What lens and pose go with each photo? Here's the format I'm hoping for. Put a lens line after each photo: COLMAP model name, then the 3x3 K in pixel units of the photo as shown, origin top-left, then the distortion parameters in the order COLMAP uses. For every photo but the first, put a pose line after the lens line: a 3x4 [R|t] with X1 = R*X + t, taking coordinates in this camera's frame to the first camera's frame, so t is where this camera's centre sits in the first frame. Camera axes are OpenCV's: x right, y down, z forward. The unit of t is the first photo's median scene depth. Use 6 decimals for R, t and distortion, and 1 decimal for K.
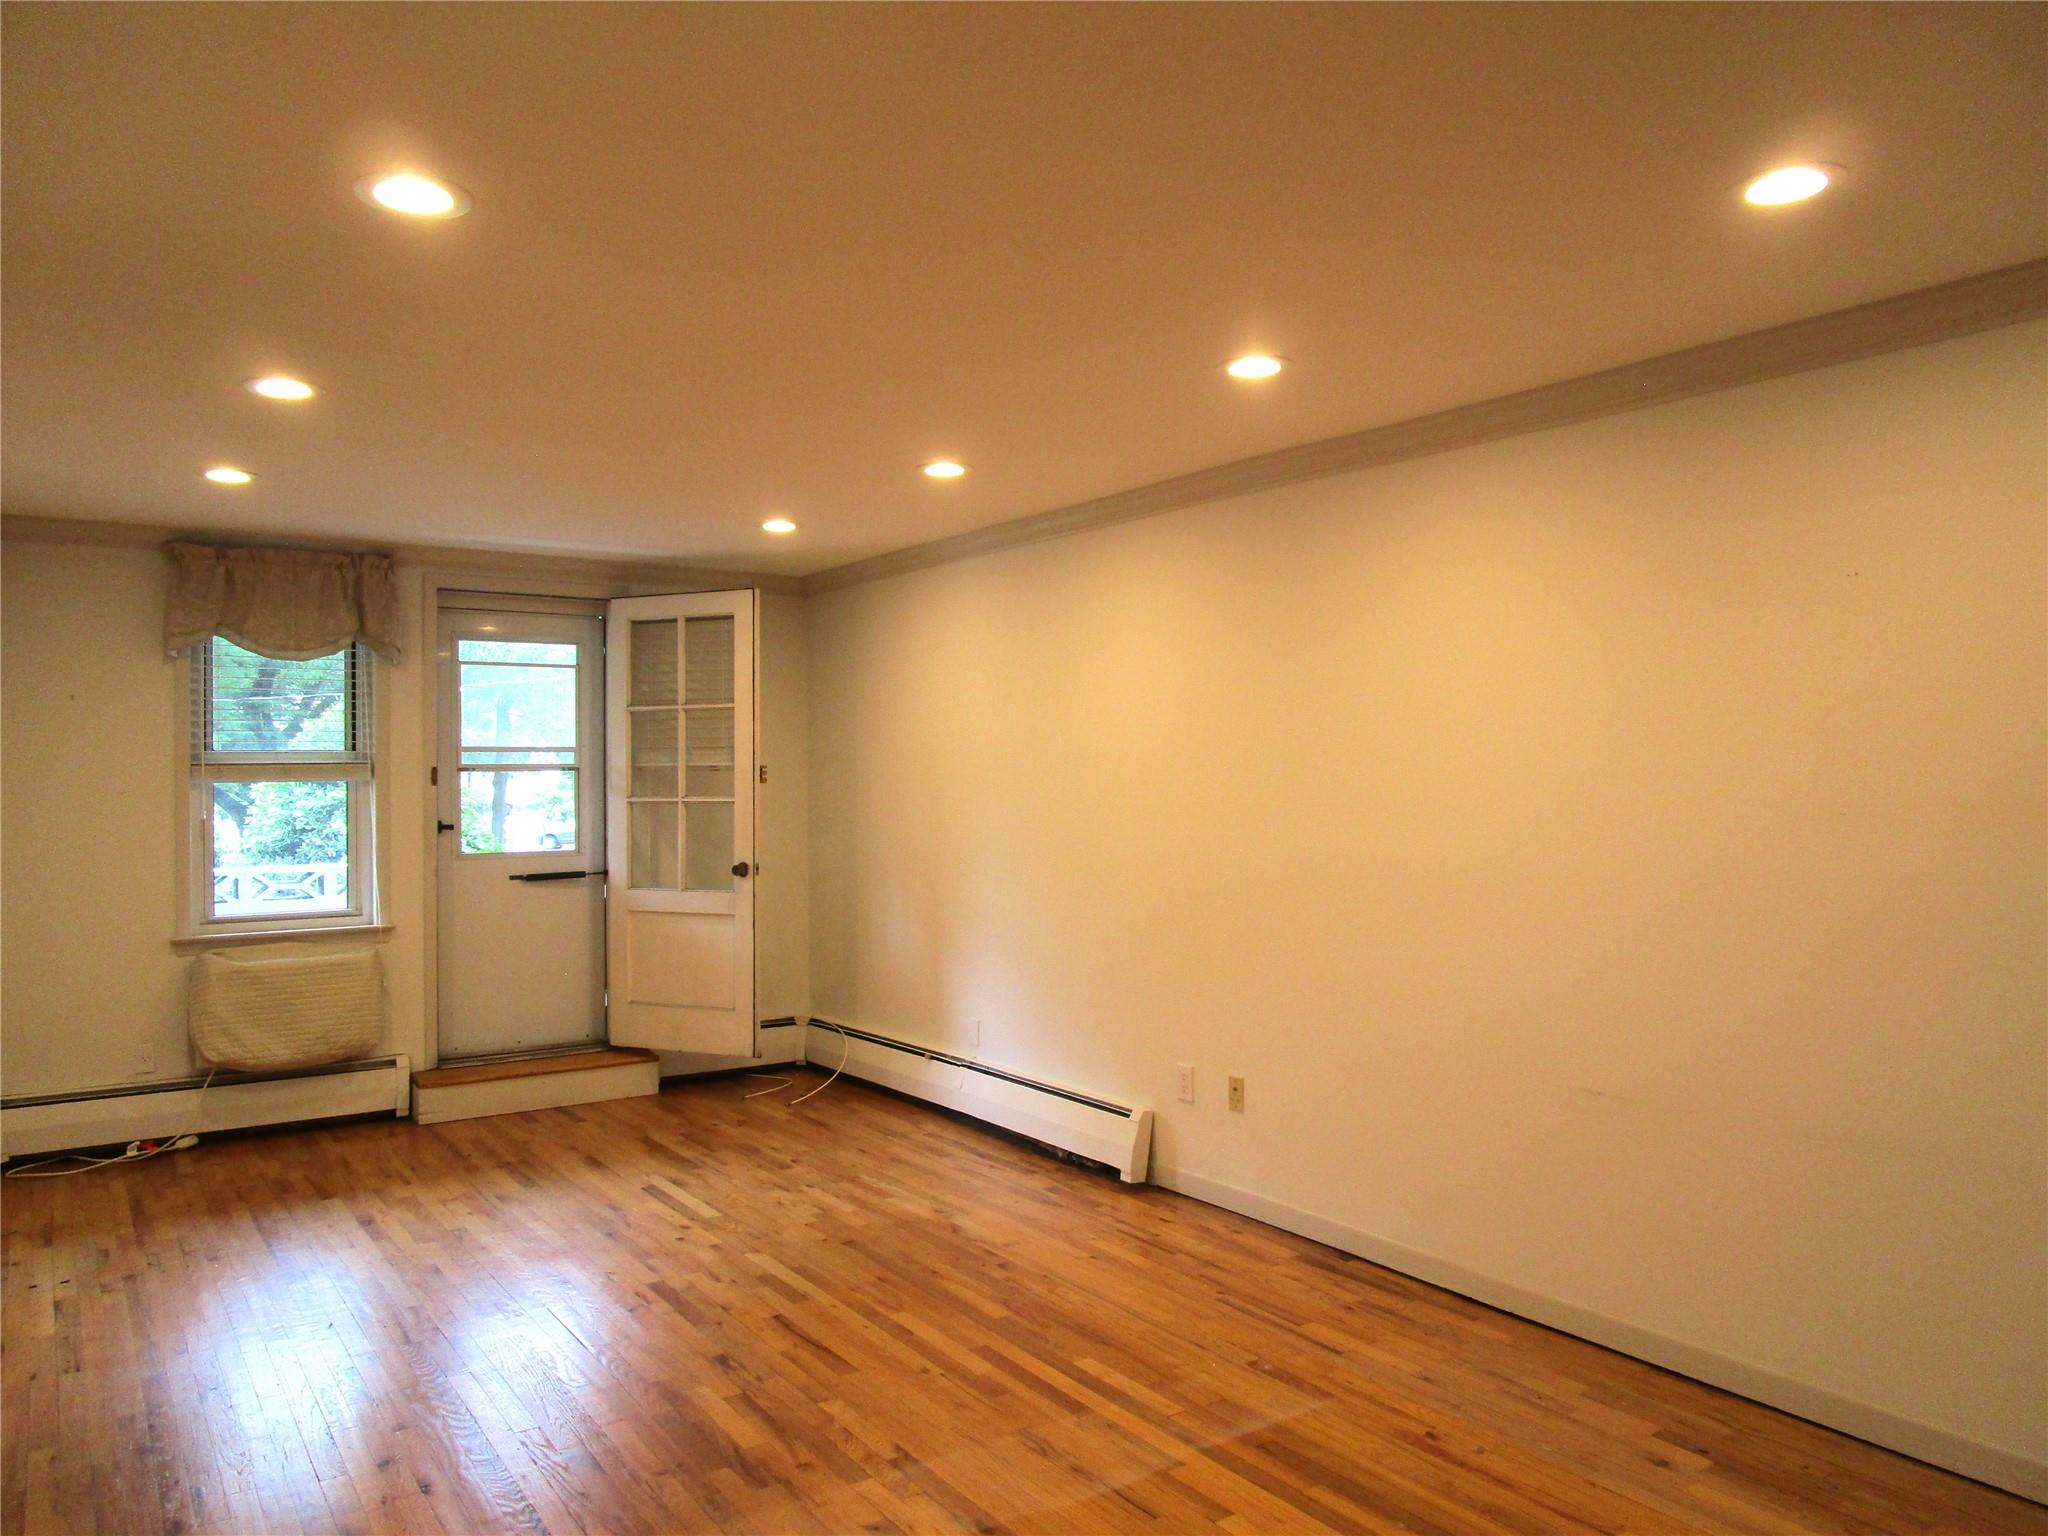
lens RADIAL K [[1449.1, 0, 992.4], [0, 1449.1, 761.2], [0, 0, 1]] dist [-0.018856, 0.003624]
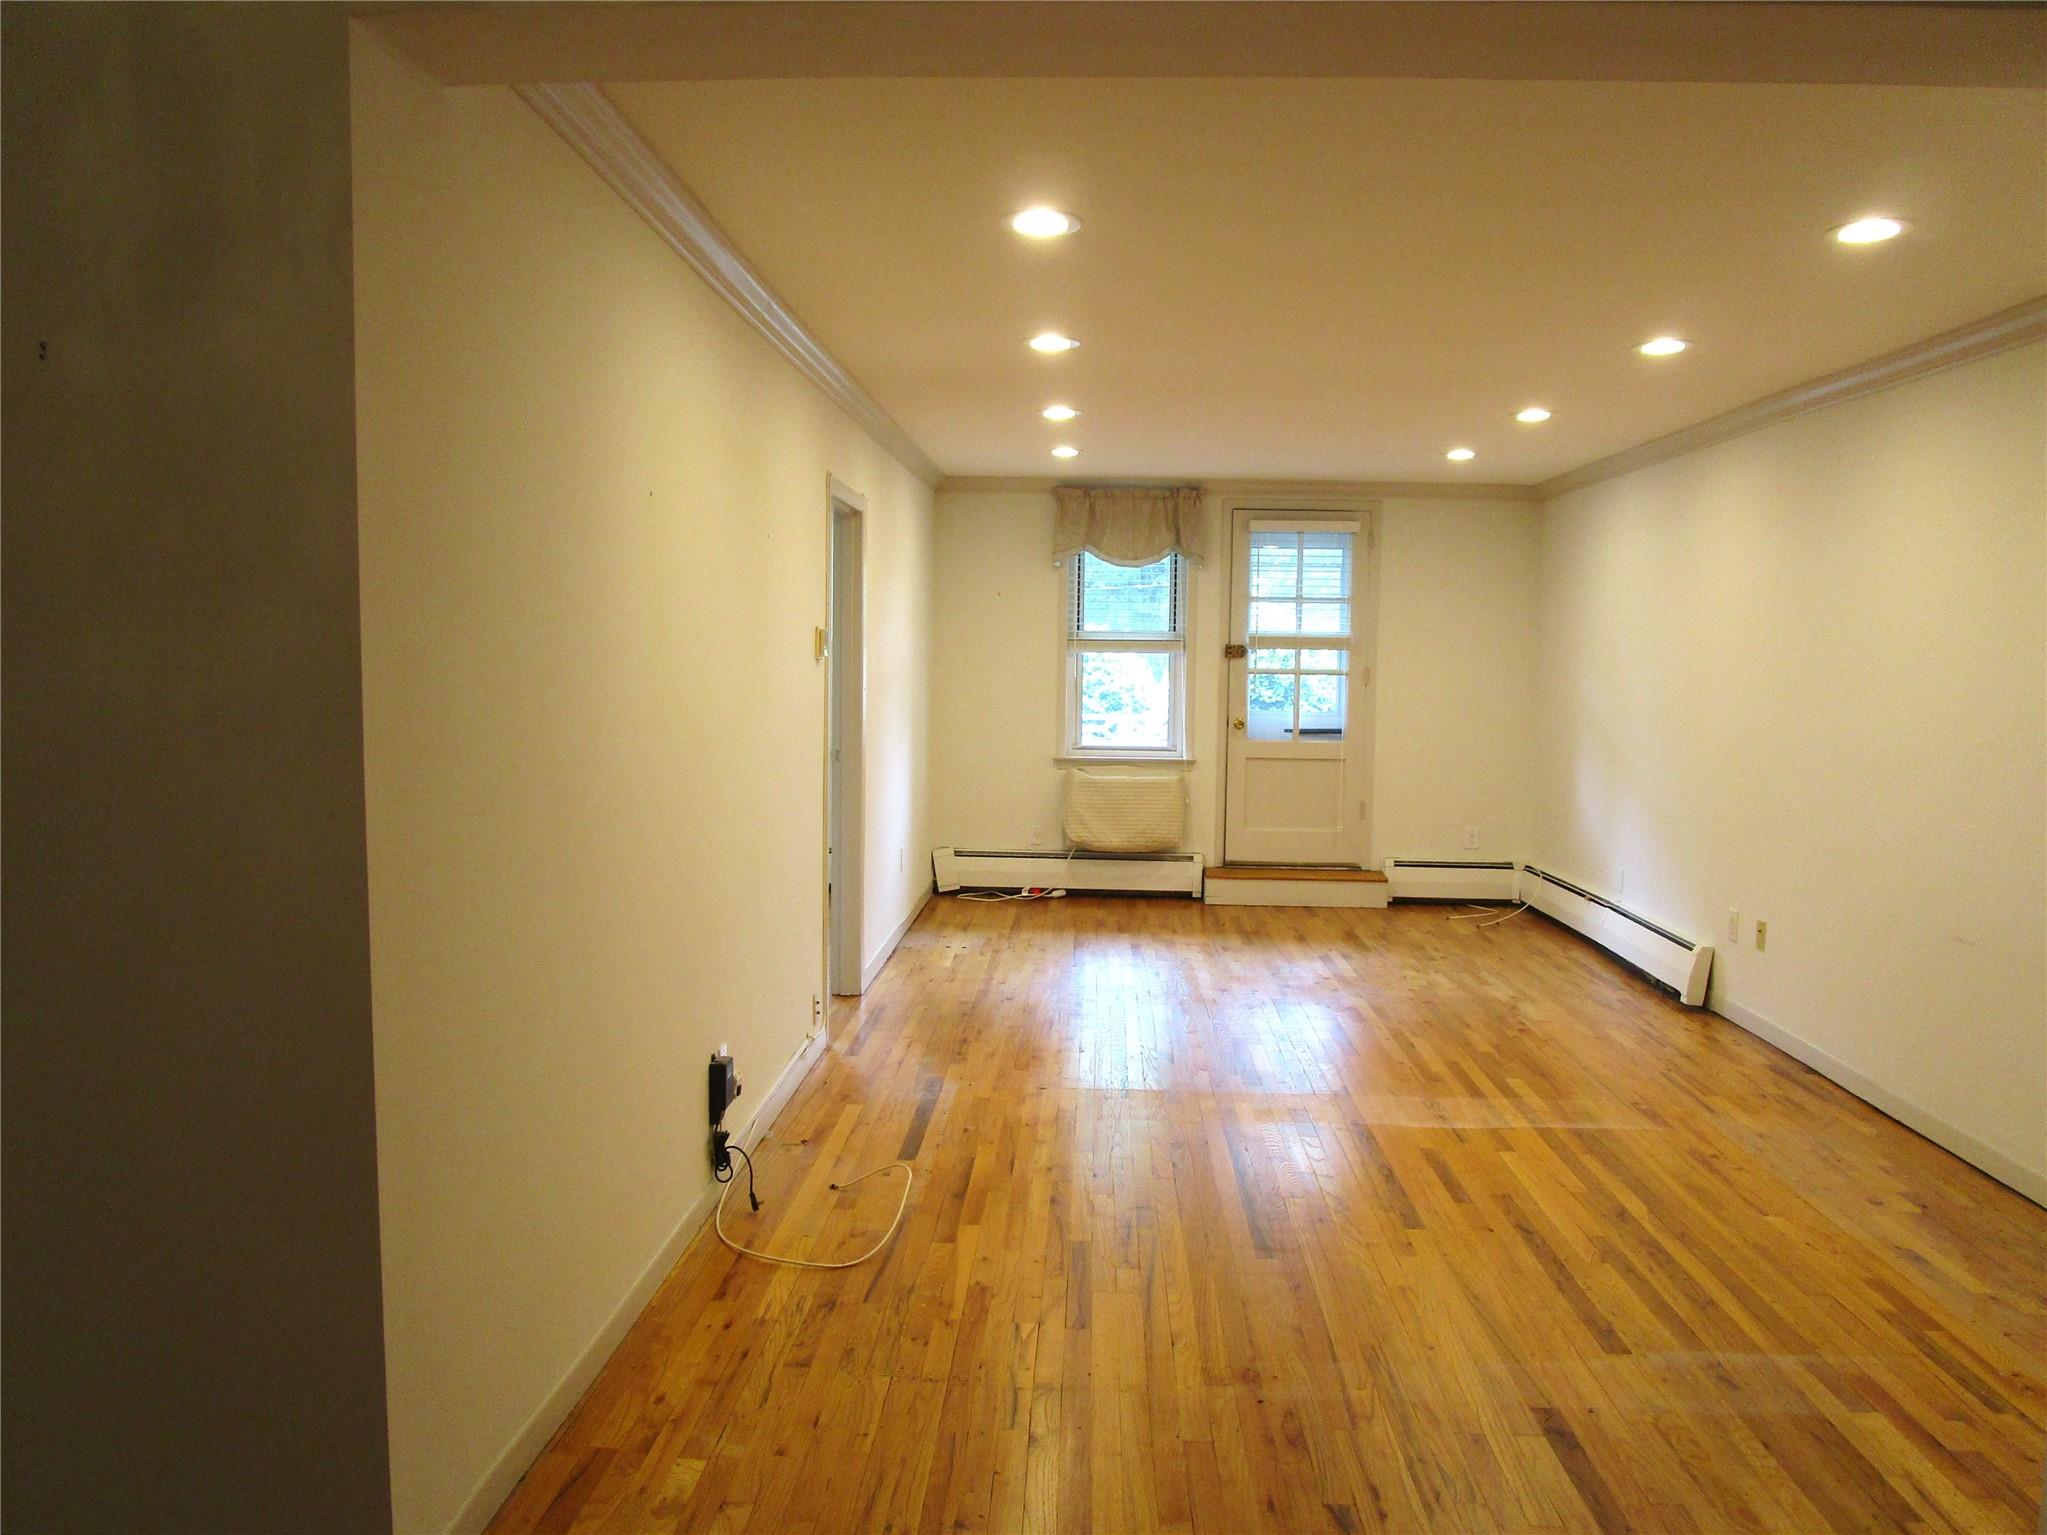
lens RADIAL K [[1500.3, 0, 1000.8], [0, 1500.3, 766.5], [0, 0, 1]] dist [-0.032326, 0.000755]
pose [[0.796776, 0.065936, -0.600667, 0.318632], [-0.014479, 0.995827, 0.090107, -0.005861], [0.604101, -0.063098, 0.794406, -0.264847]]
